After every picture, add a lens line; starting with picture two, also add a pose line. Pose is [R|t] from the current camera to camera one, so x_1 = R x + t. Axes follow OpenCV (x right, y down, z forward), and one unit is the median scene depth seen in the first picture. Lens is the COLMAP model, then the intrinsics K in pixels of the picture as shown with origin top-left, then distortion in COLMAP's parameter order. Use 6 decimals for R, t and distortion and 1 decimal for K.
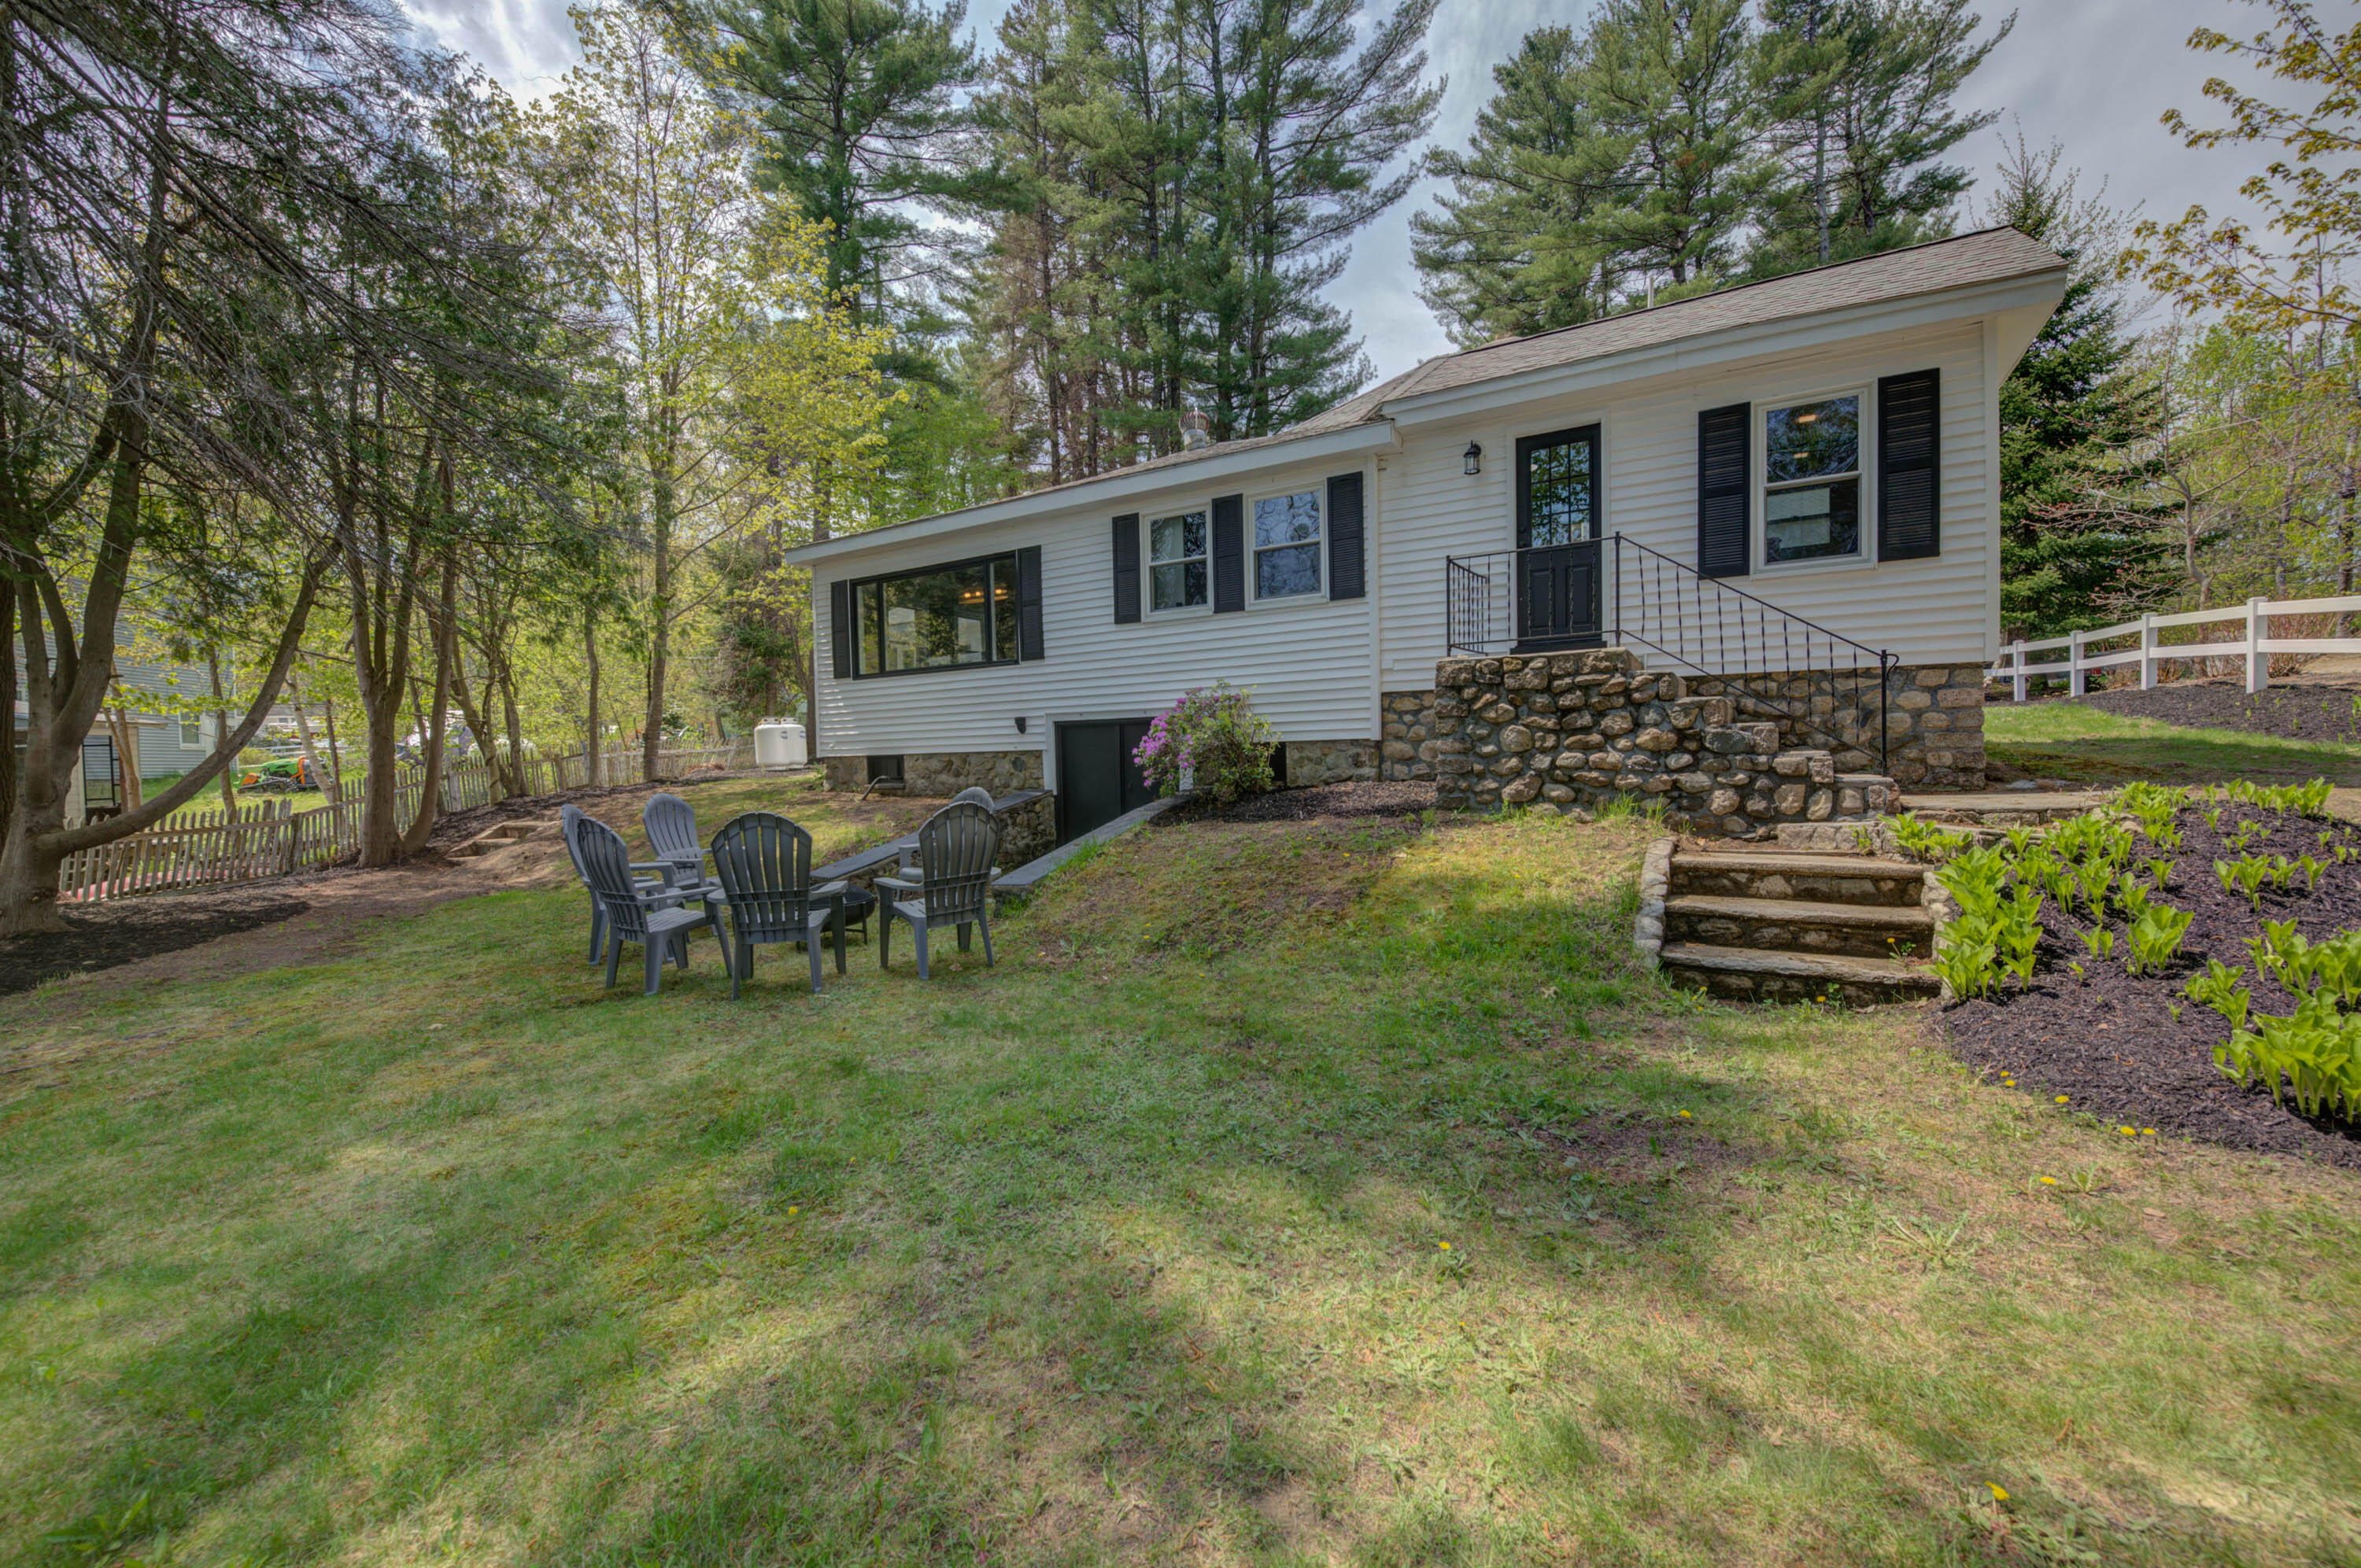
lens RADIAL K [[933.3, 0, 1172.5], [0, 933.3, 789.5], [0, 0, 1]] dist [0.002002, -0.003027]
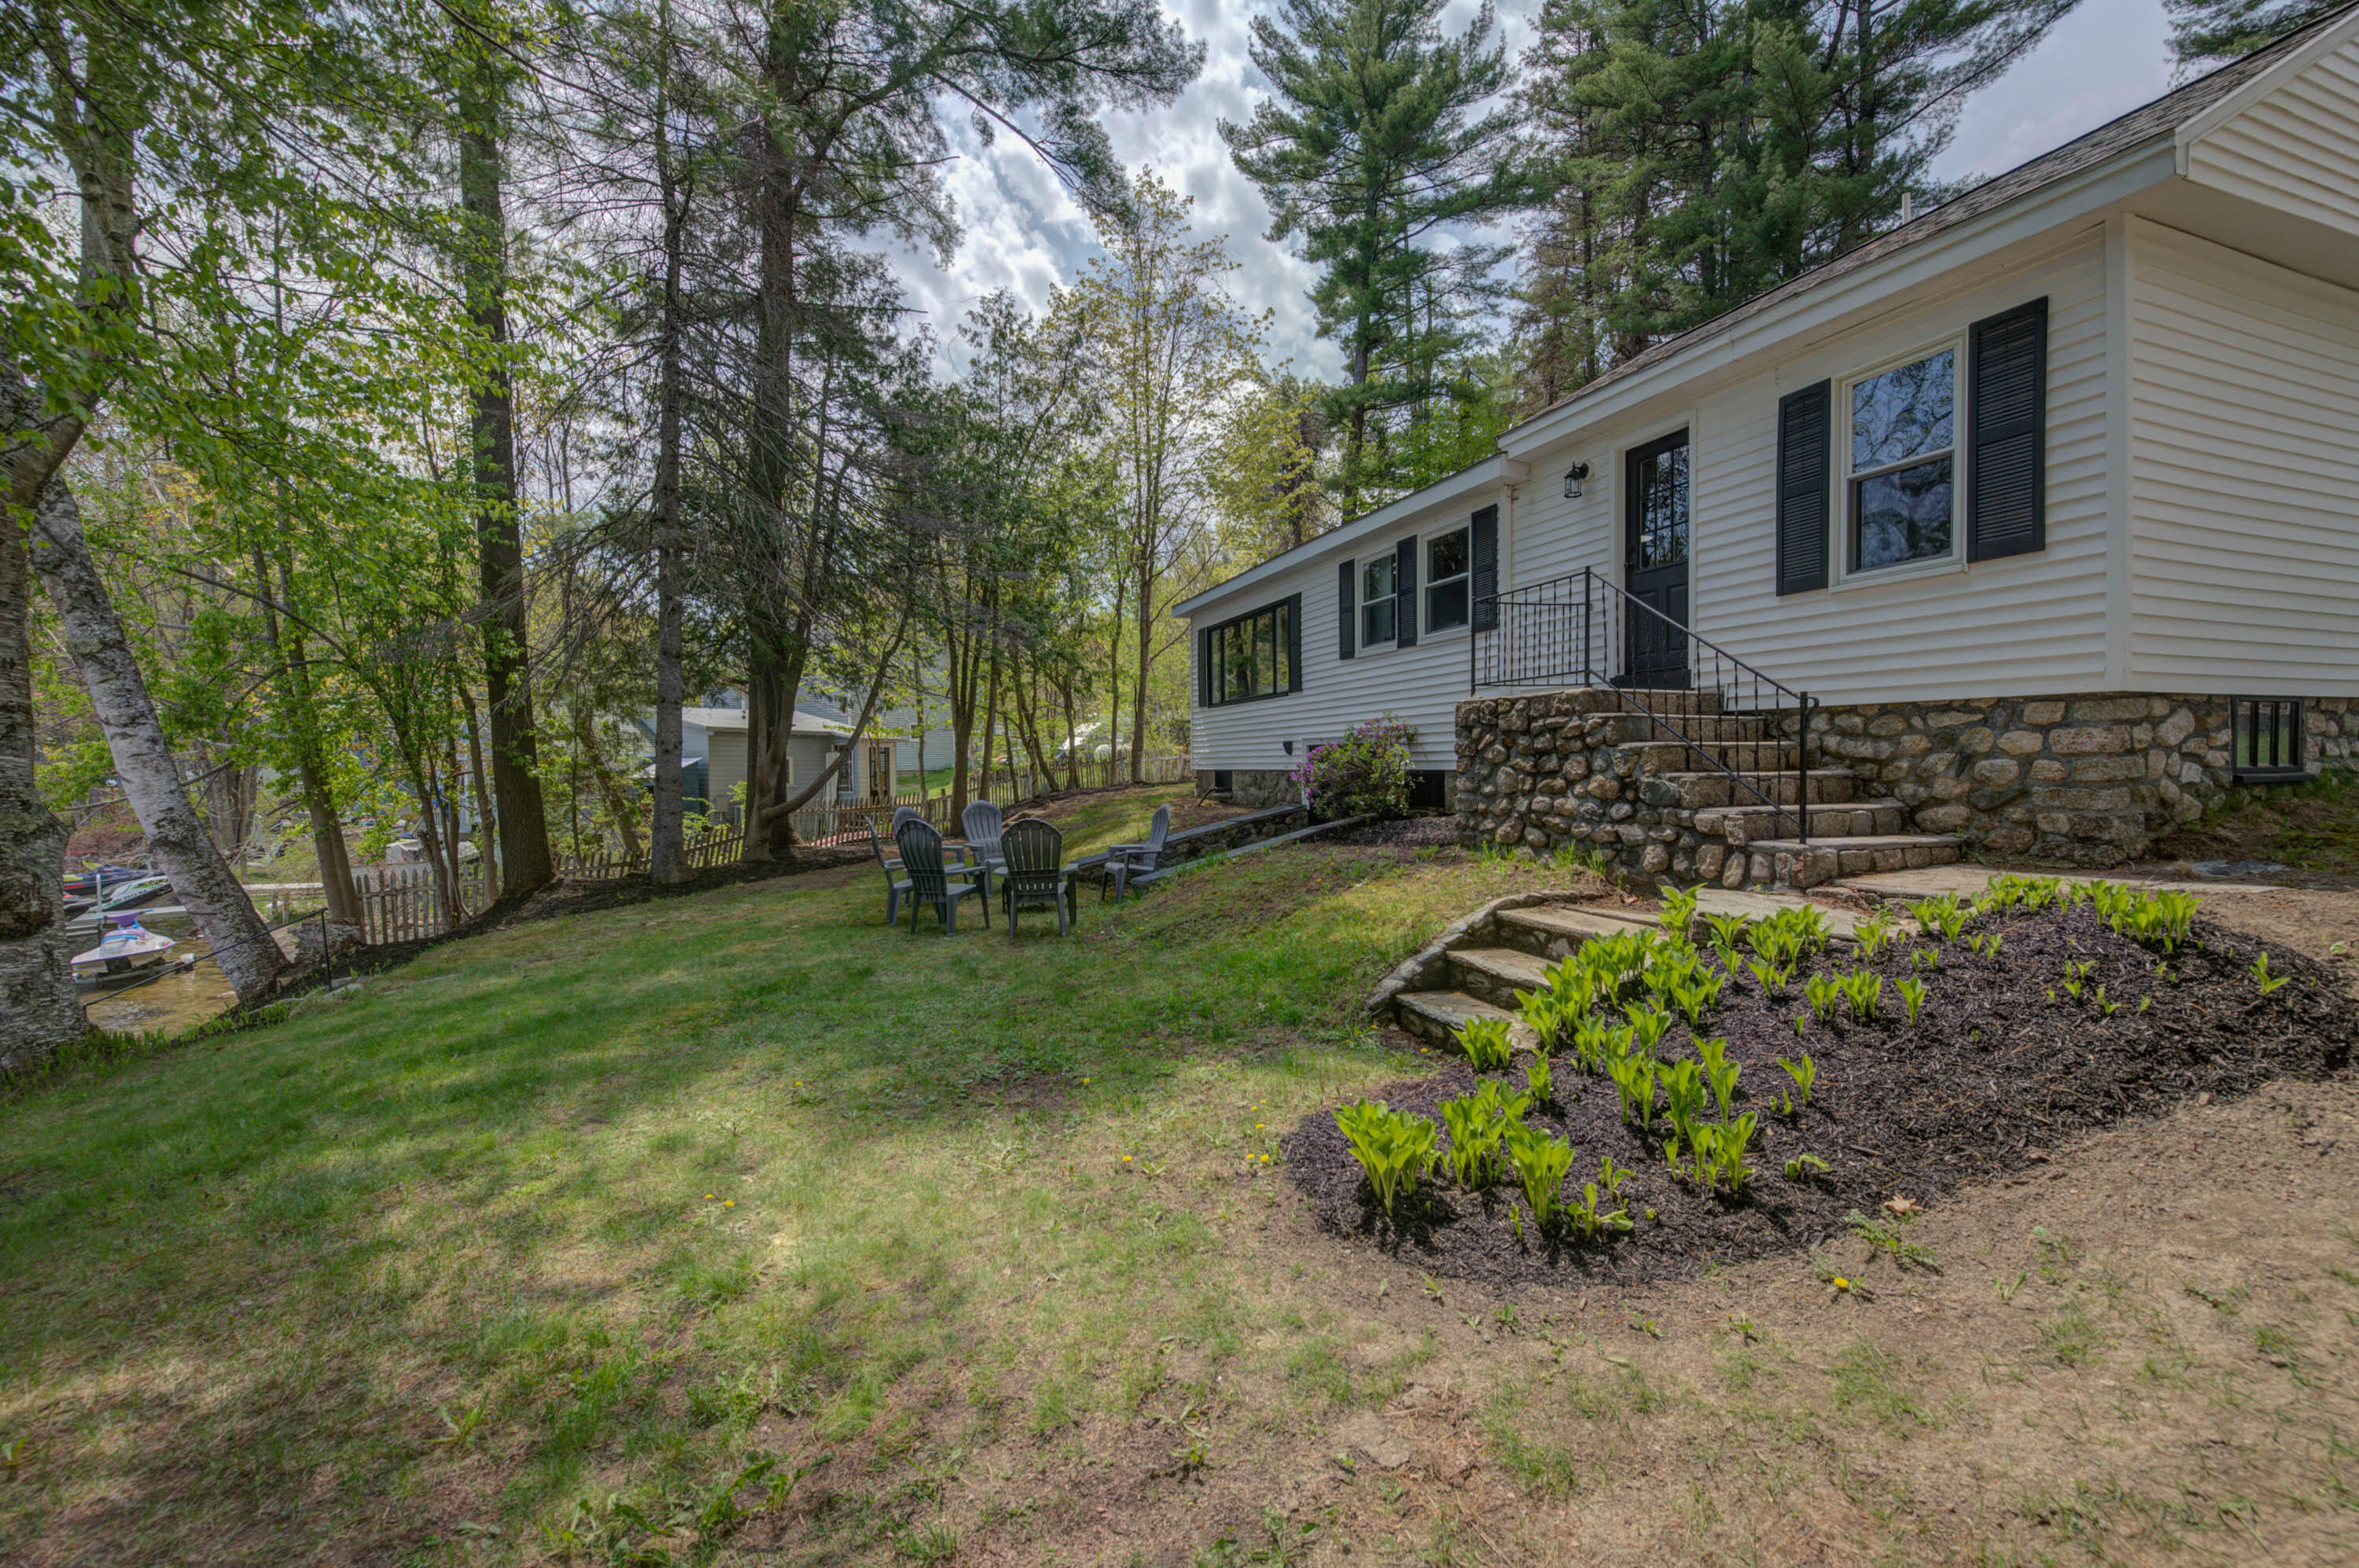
lens RADIAL K [[932.7, 0, 1175.8], [0, 932.7, 783.8], [0, 0, 1]] dist [0.002002, -0.003027]
pose [[0.792894, 0.026242, -0.608794, 0.705055], [-0.025775, 0.999622, 0.009518, -0.051503], [0.608814, 0.008145, 0.793271, -0.006550]]
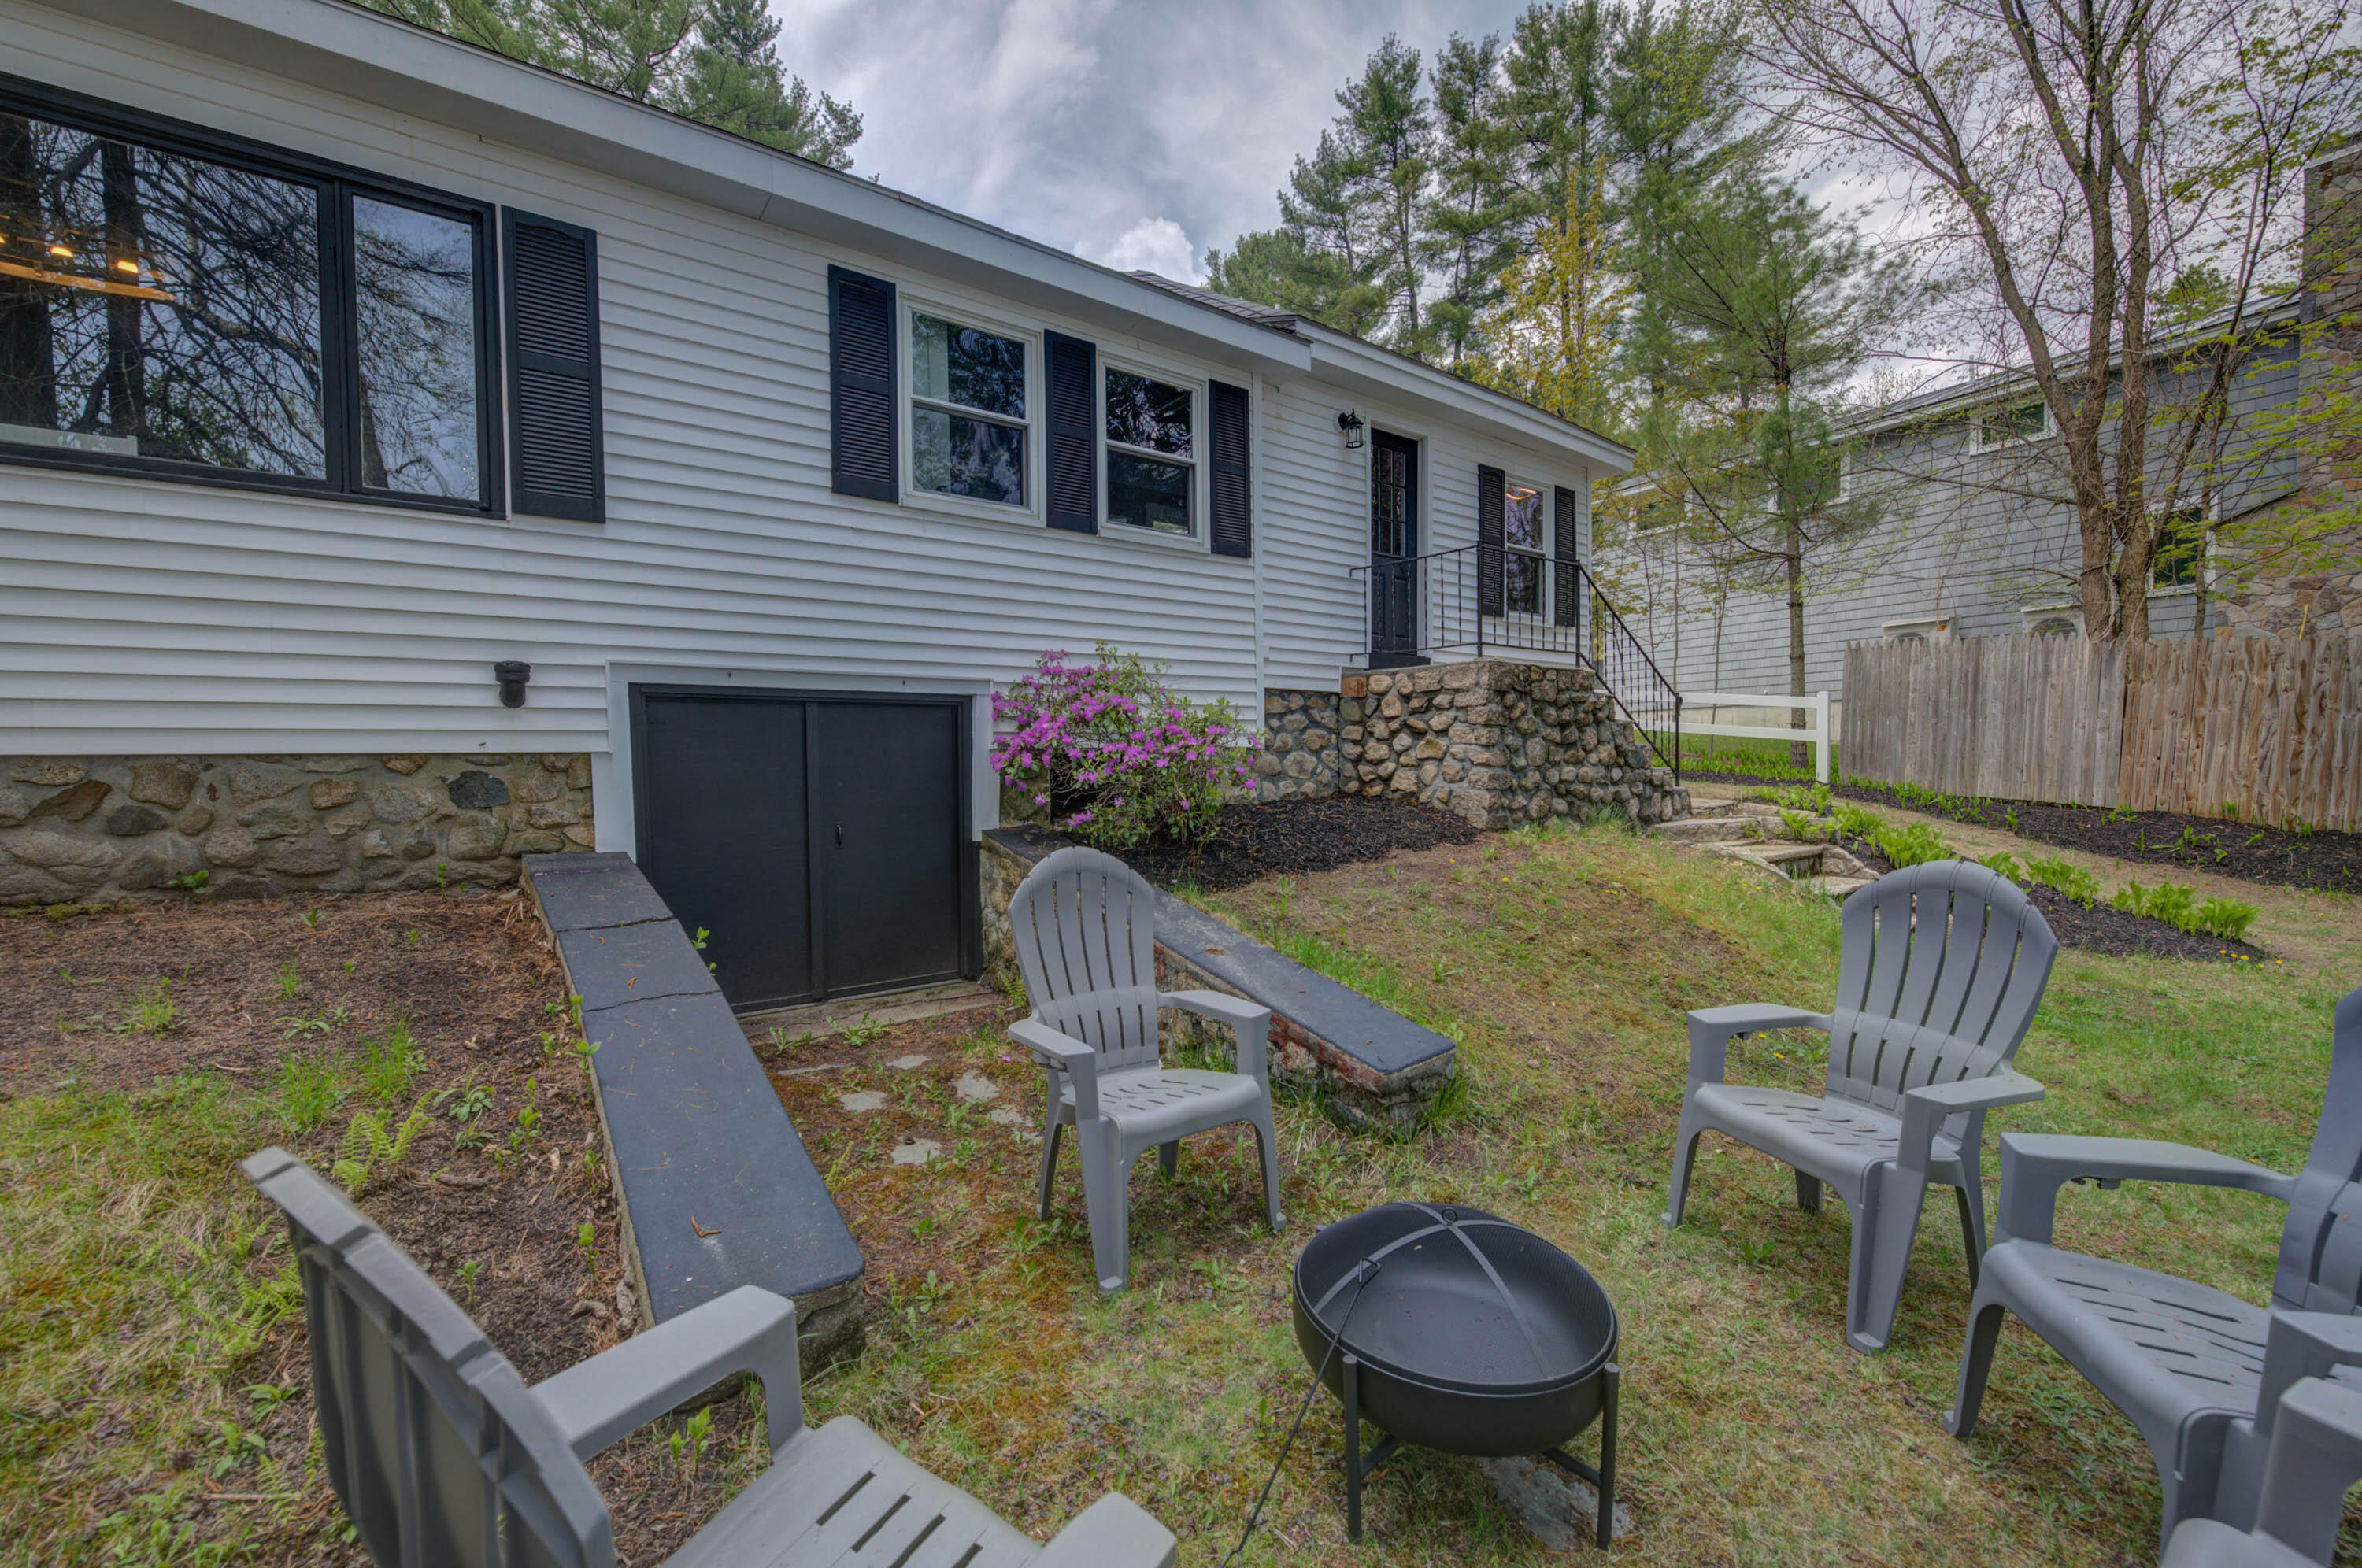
lens RADIAL K [[933.7, 0, 1177.1], [0, 933.7, 764.4], [0, 0, 1]] dist [0.002002, -0.003027]
pose [[0.369409, -0.010181, 0.929211, -0.666878], [0.022619, 0.999742, 0.001962, -0.052421], [-0.928991, 0.020293, 0.369545, 1.003581]]
